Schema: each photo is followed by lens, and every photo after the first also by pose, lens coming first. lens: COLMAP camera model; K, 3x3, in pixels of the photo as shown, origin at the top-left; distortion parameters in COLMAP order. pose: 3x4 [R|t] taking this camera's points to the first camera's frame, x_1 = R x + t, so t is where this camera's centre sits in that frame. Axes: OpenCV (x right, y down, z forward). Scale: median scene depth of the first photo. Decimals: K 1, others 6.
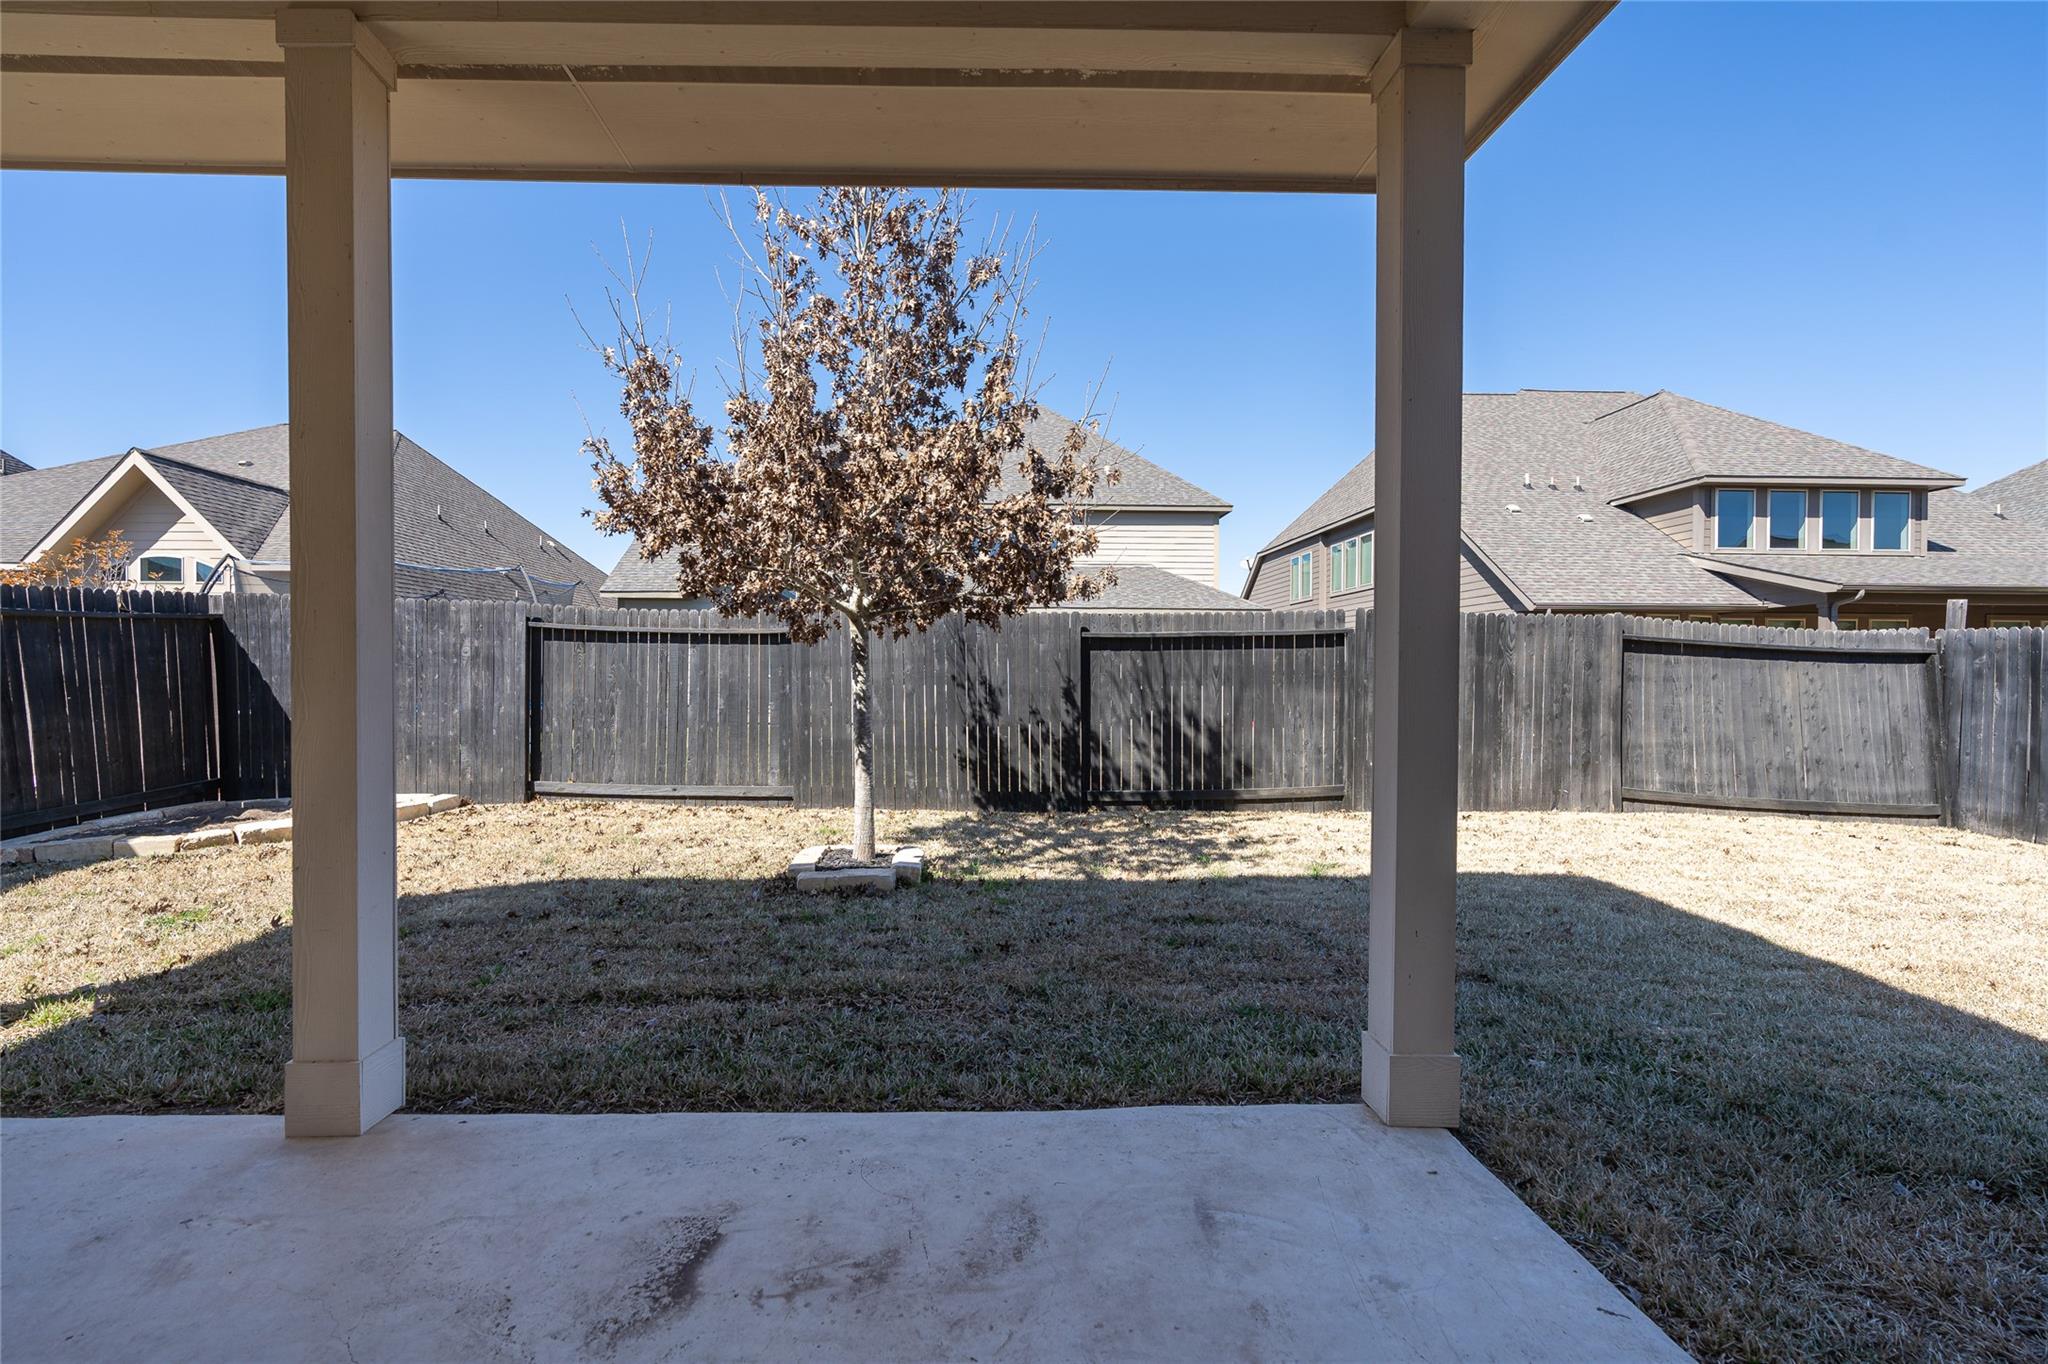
lens RADIAL K [[945.2, 0, 1006.1], [0, 945.2, 683.7], [0, 0, 1]] dist [-0.008899, -0.000025]
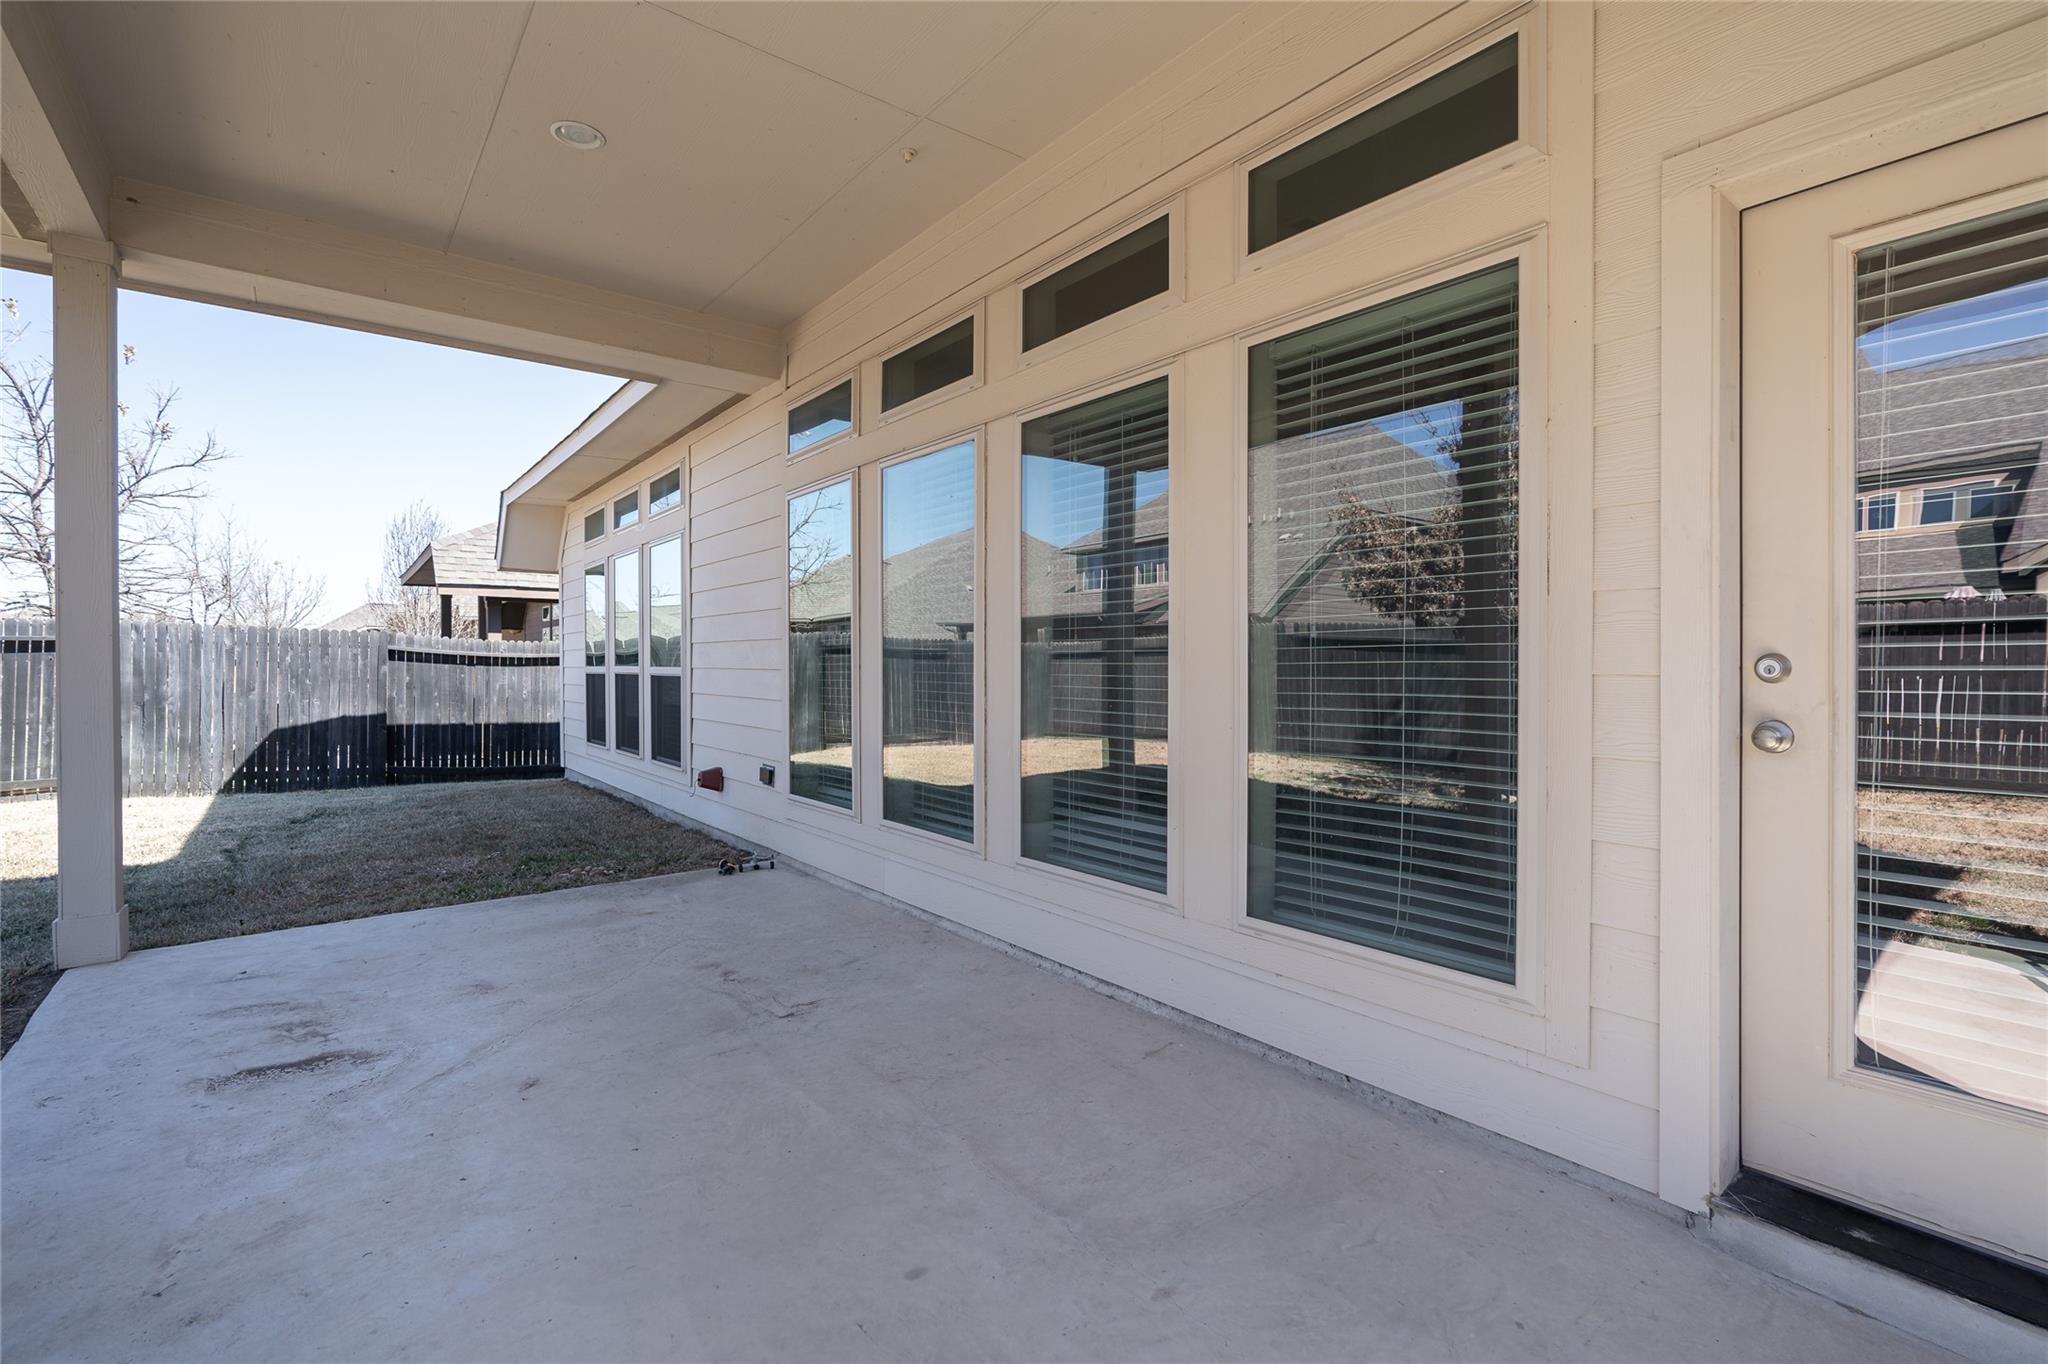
lens RADIAL K [[925.7, 0, 1014.9], [0, 925.7, 668.4], [0, 0, 1]] dist [-0.001607, 0.000354]
pose [[-0.580472, -0.007146, 0.814249, -0.503186], [0.008700, 0.999850, 0.014977, -0.003433], [-0.814234, 0.015778, -0.580323, 0.208893]]
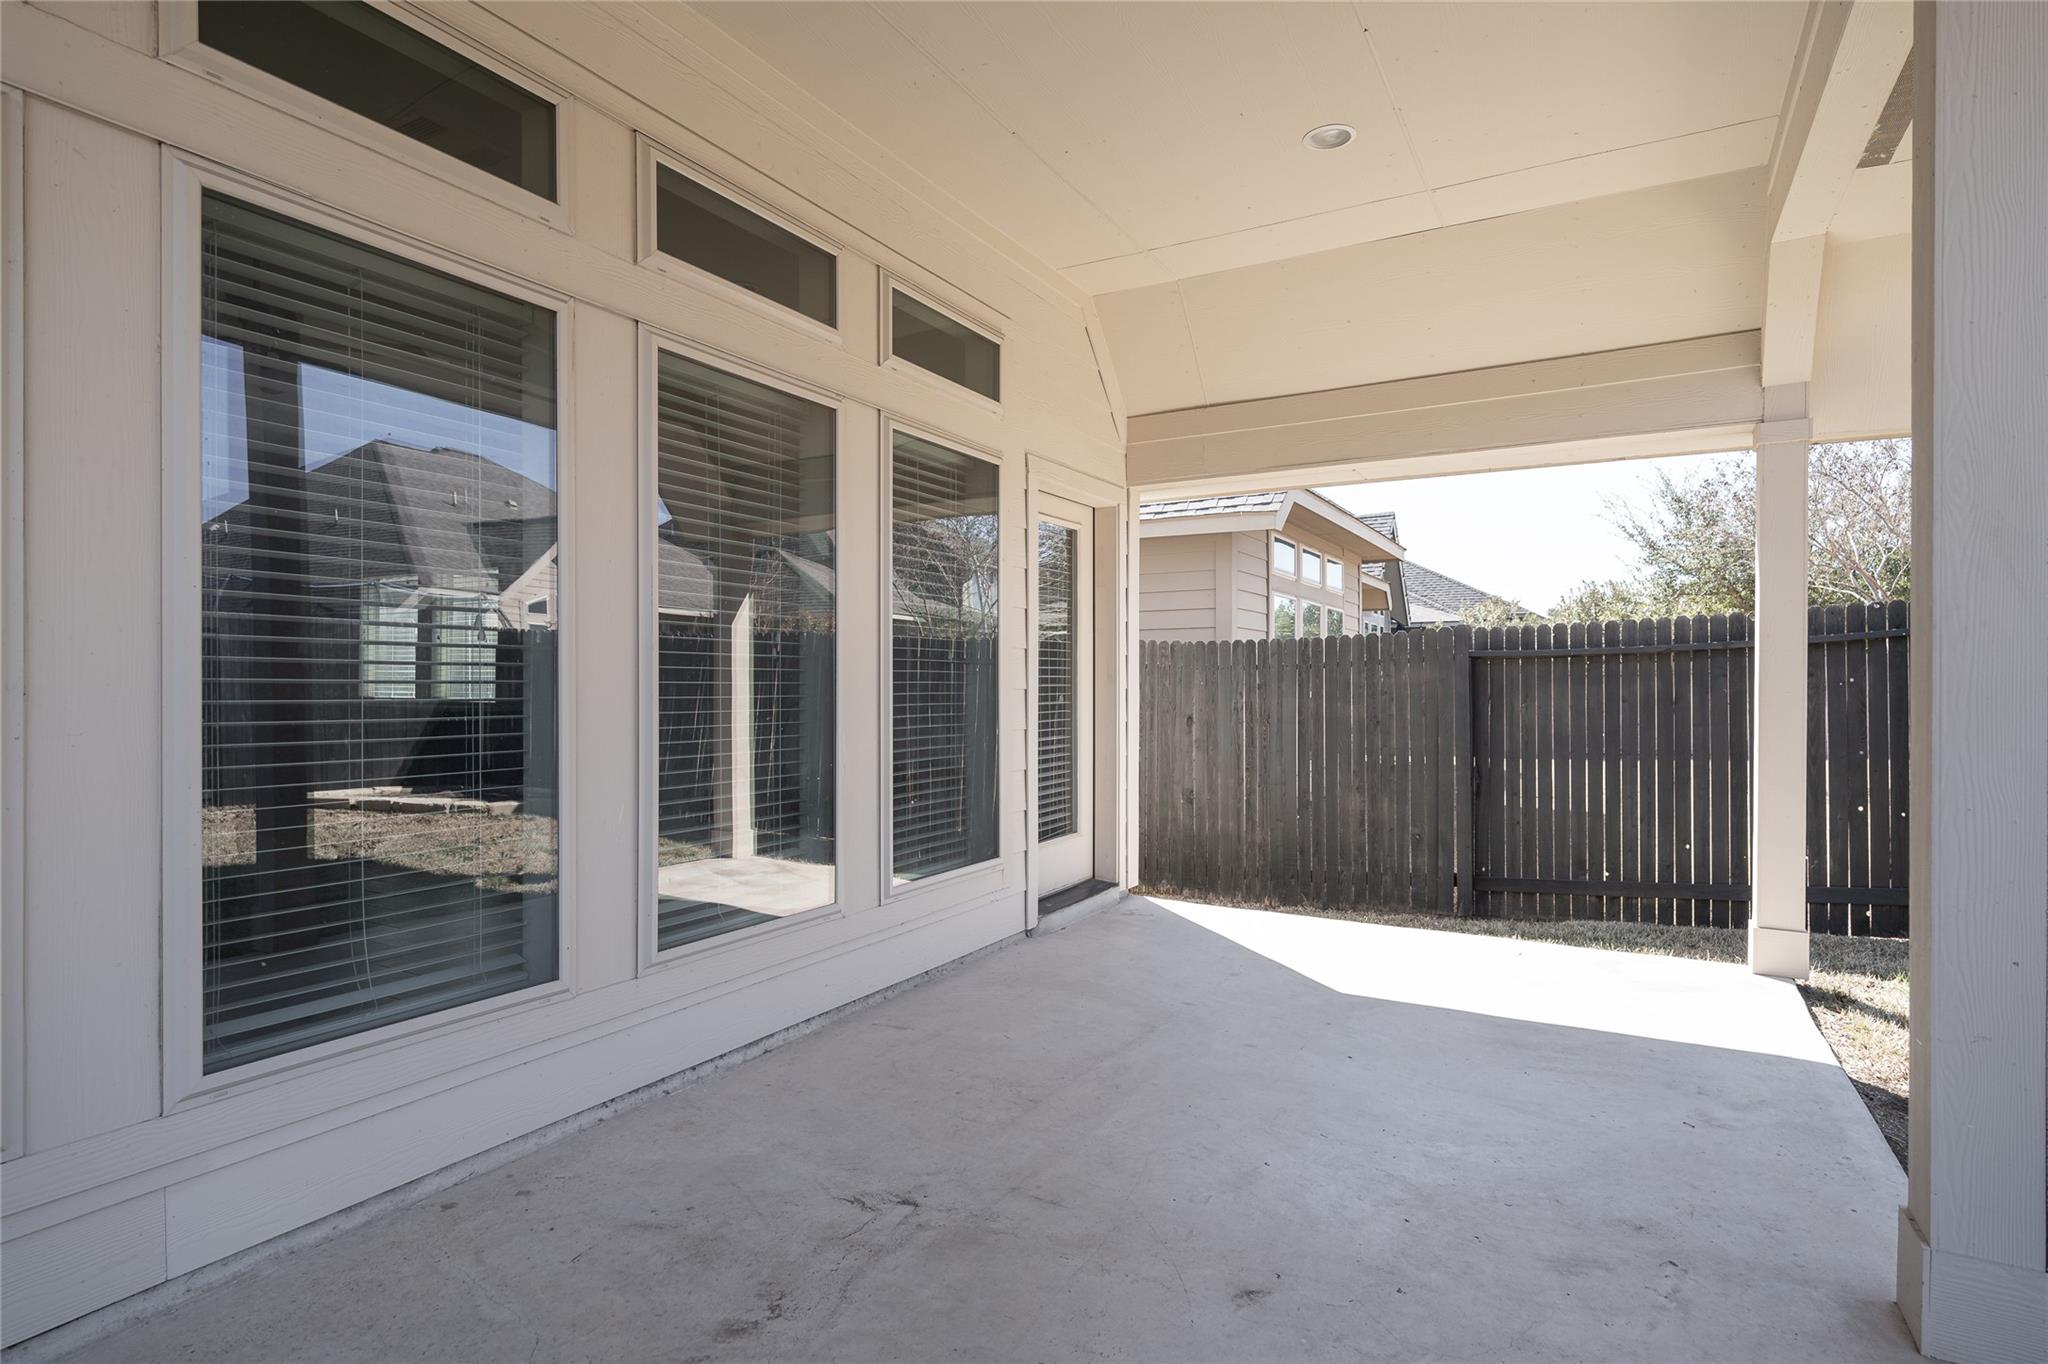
lens RADIAL K [[1074.2, 0, 1024.0], [0, 1074.2, 682.0], [0, 0, 1]] dist [-0.007480, -0.000676]
pose [[-0.523448, -0.004318, -0.852046, 0.097971], [-0.012834, 0.999914, 0.002817, -0.002021], [0.851961, 0.012410, -0.523459, 0.248047]]
